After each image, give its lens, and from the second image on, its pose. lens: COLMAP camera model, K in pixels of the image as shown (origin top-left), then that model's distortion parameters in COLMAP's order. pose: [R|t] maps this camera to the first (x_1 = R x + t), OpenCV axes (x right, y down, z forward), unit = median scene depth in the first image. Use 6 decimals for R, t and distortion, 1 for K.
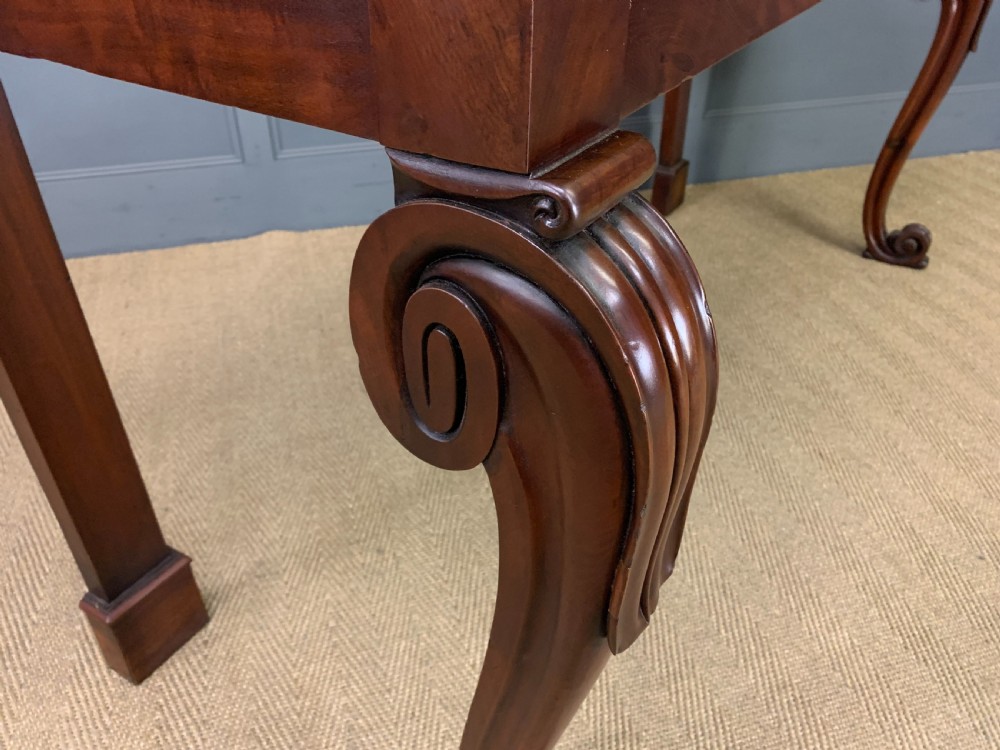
lens RADIAL K [[766.1, 0, 497.8], [0, 766.1, 369.9], [0, 0, 1]] dist [0.034477, -0.031119]
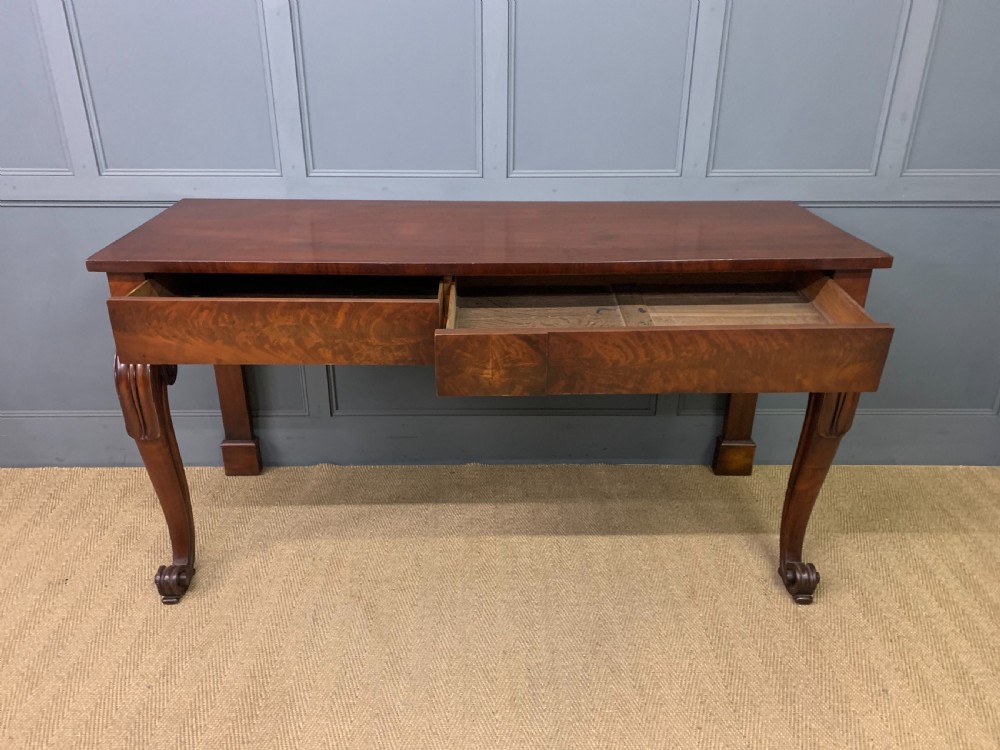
lens RADIAL K [[766.1, 0, 491.3], [0, 766.1, 368.1], [0, 0, 1]] dist [0.034477, -0.031119]
pose [[0.957501, 0.117606, -0.263365, 0.582356], [-0.162822, 0.974087, -0.156982, -0.321473], [0.238078, 0.193191, 0.951838, -0.439047]]
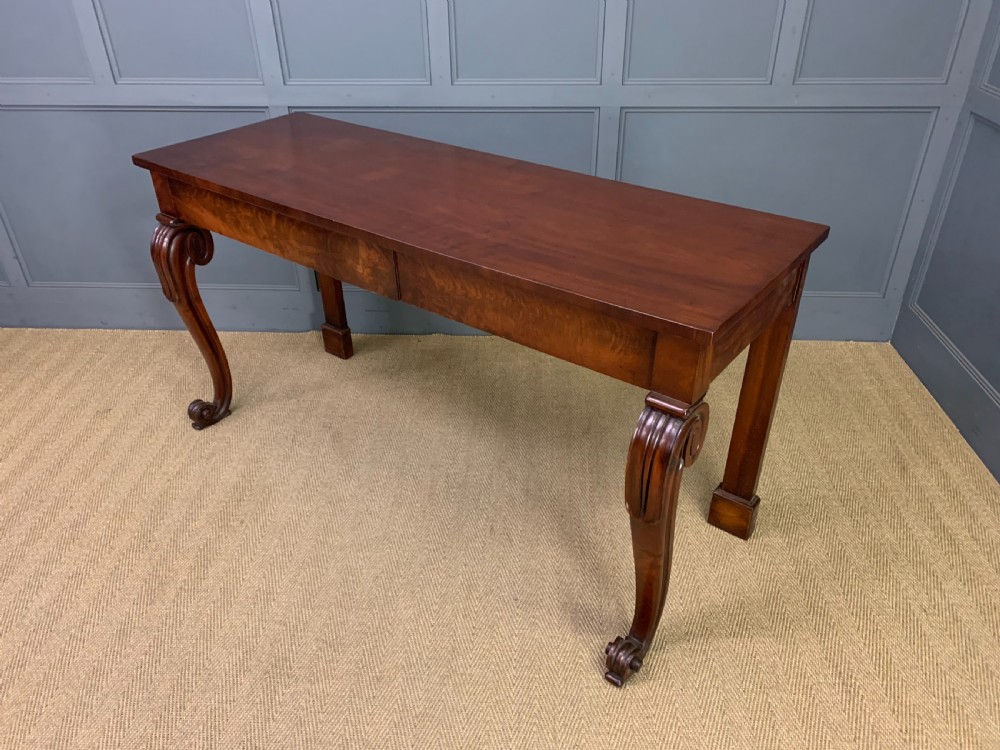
lens RADIAL K [[766.1, 0, 505.2], [0, 766.1, 386.0], [0, 0, 1]] dist [0.034477, -0.031119]
pose [[0.938954, 0.176294, -0.295442, 1.063234], [-0.183736, 0.982972, 0.002615, -0.255979], [0.290872, 0.051828, 0.955357, -0.787858]]
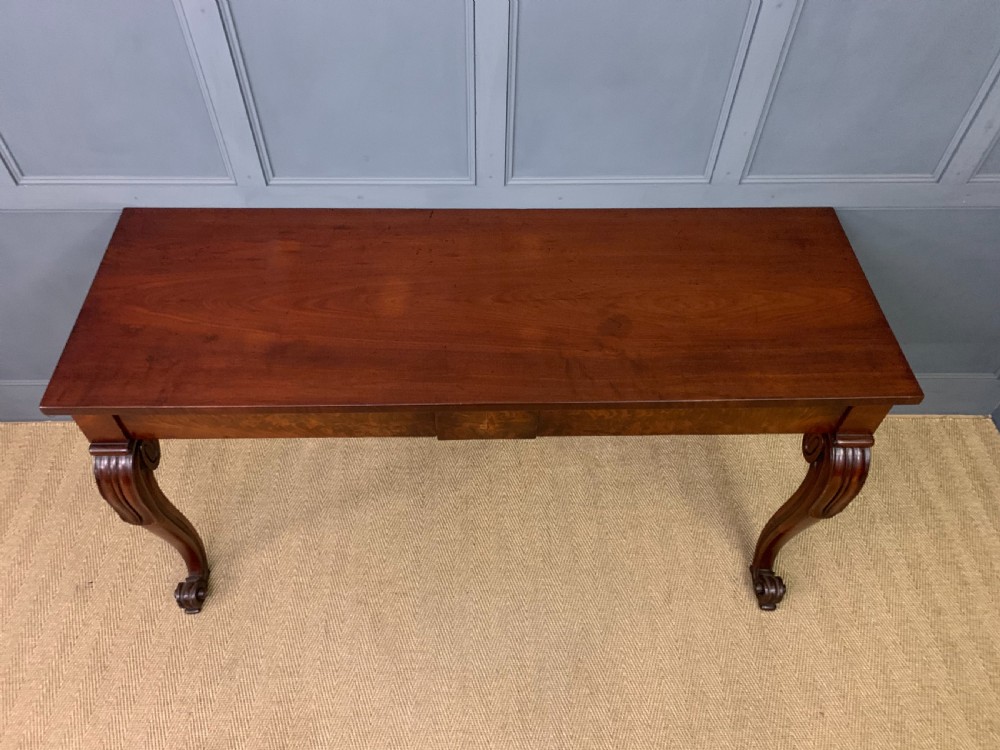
lens RADIAL K [[766.1, 0, 493.4], [0, 766.1, 375.7], [0, 0, 1]] dist [0.034477, -0.031119]
pose [[0.960144, 0.223375, -0.168010, 0.383879], [-0.166476, 0.939869, 0.298214, -1.262571], [0.224521, -0.258359, 0.939596, -0.319952]]
